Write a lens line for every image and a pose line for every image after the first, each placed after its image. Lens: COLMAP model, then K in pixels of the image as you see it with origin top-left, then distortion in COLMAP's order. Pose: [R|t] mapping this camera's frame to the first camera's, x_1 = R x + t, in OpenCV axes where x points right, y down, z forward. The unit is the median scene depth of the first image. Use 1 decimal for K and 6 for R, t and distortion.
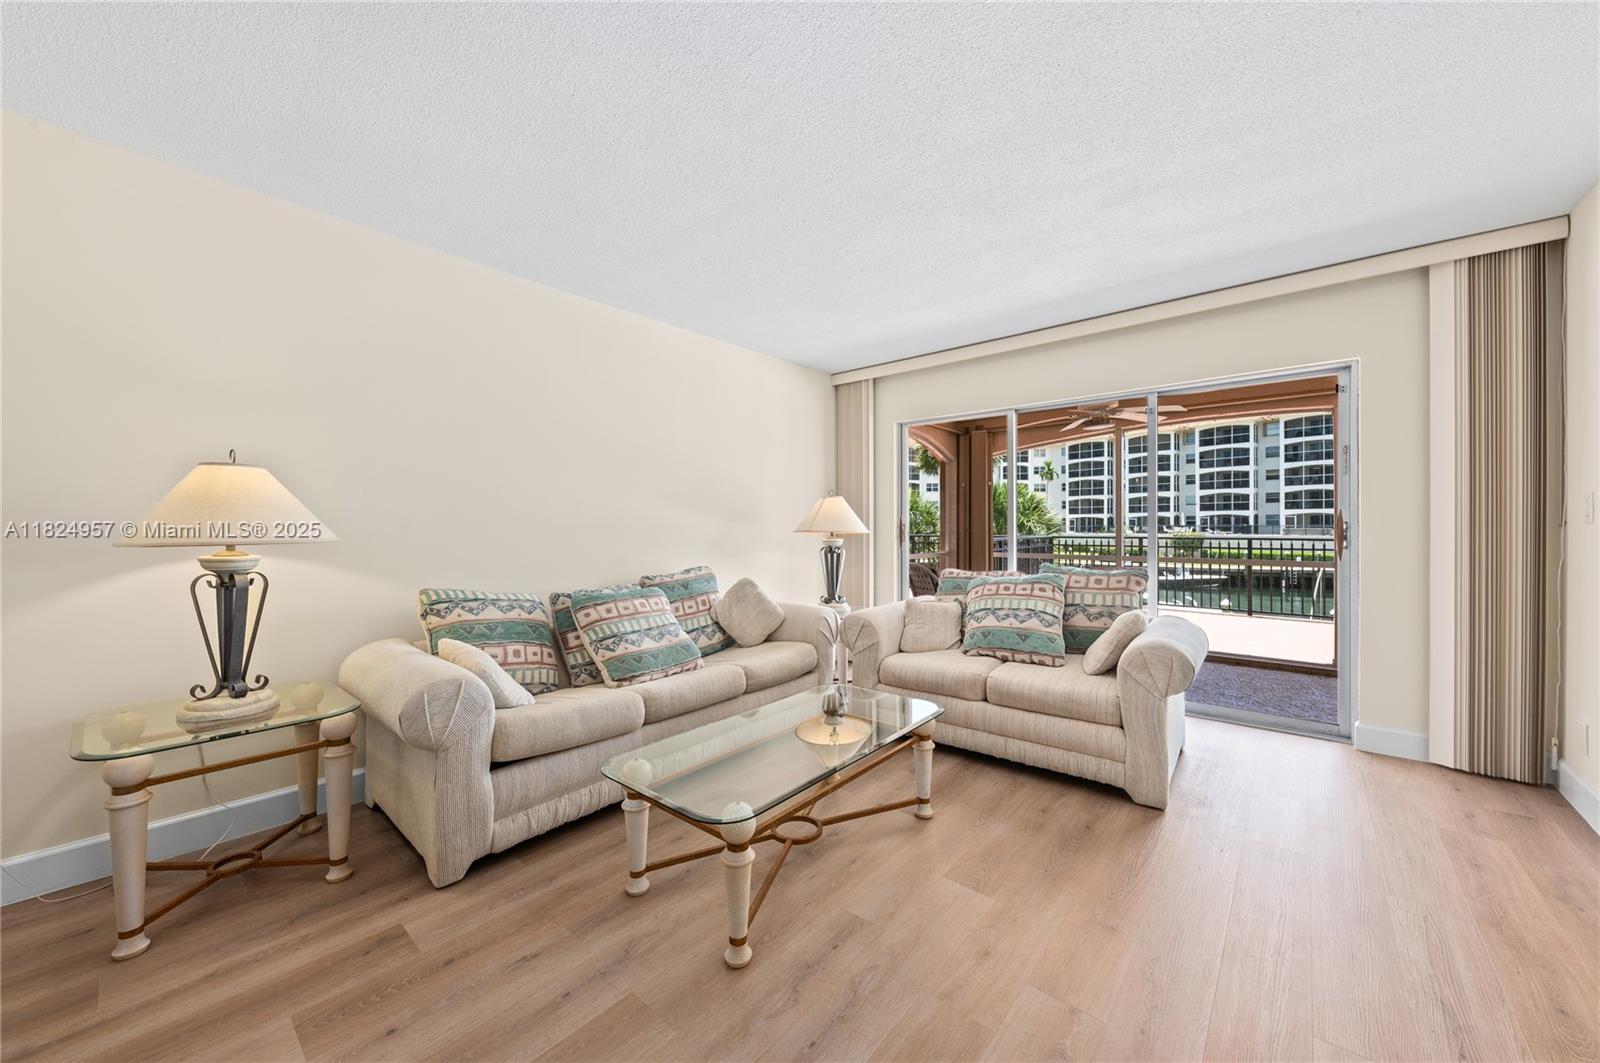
lens RADIAL K [[583.1, 0, 794.5], [0, 583.1, 533.3], [0, 0, 1]] dist [0.000635, -0.000484]
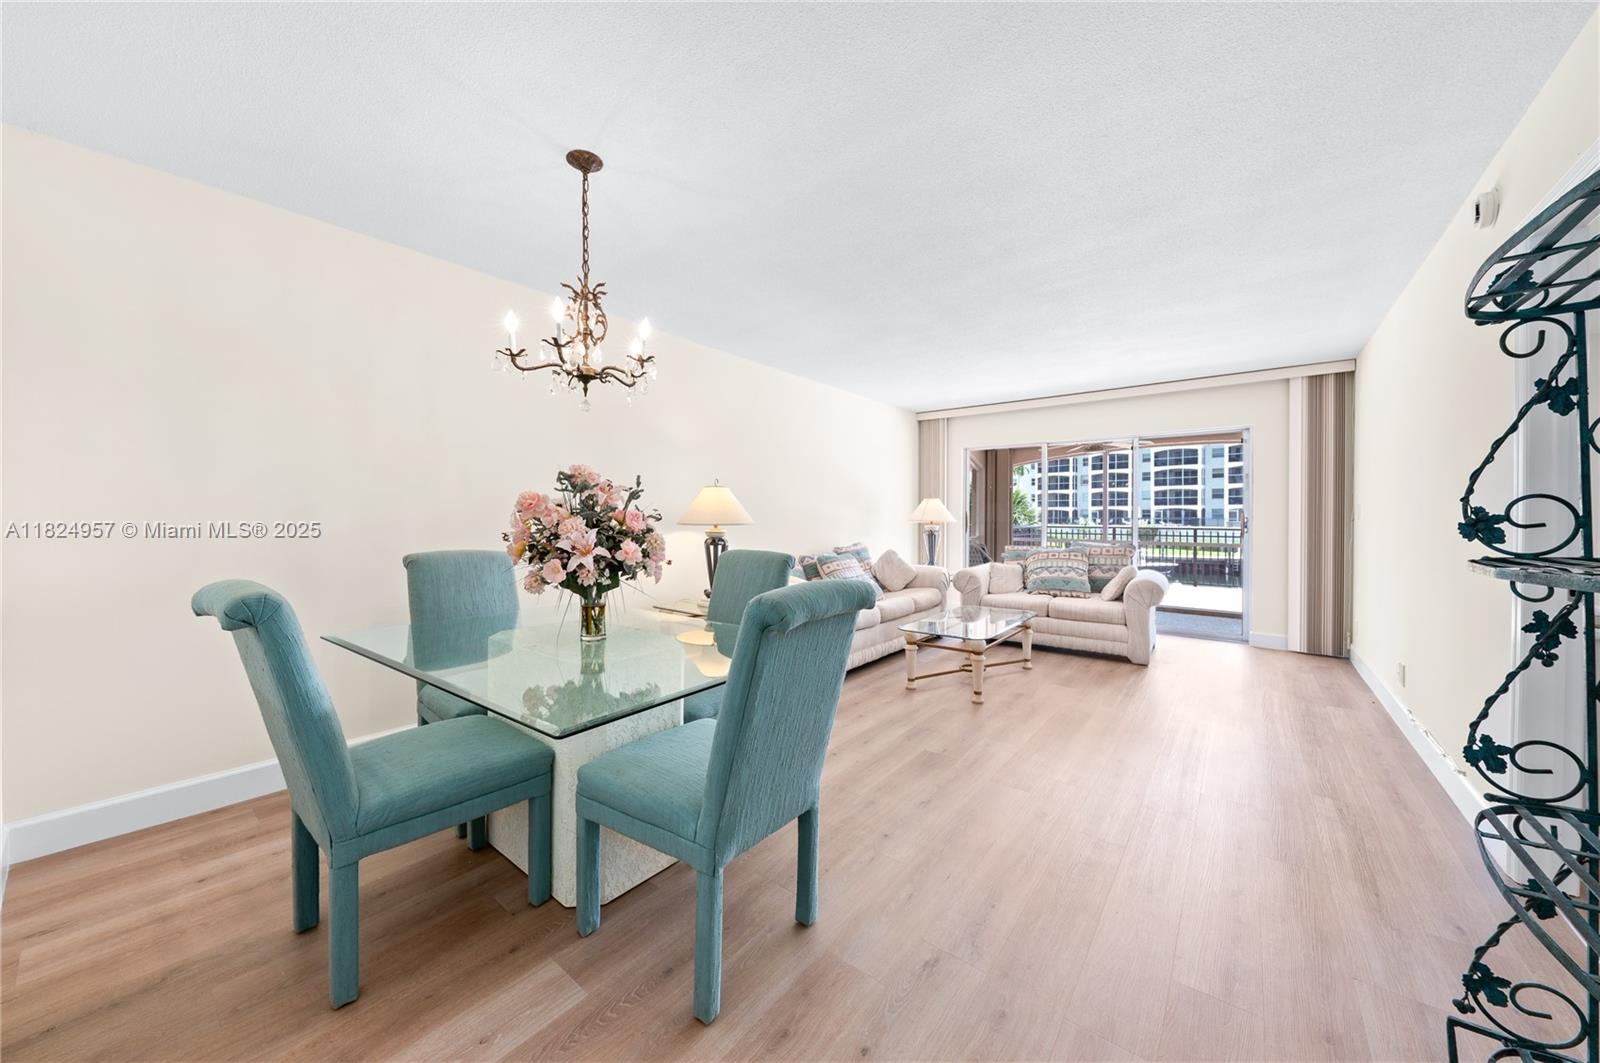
lens RADIAL K [[552.8, 0, 800.5], [0, 552.8, 524.4], [0, 0, 1]] dist [-0.000496, 0.000042]
pose [[0.999214, 0.006636, 0.039072, -0.443205], [-0.006740, 0.999974, 0.002541, 0.005268], [-0.039054, -0.002802, 0.999233, -0.587929]]
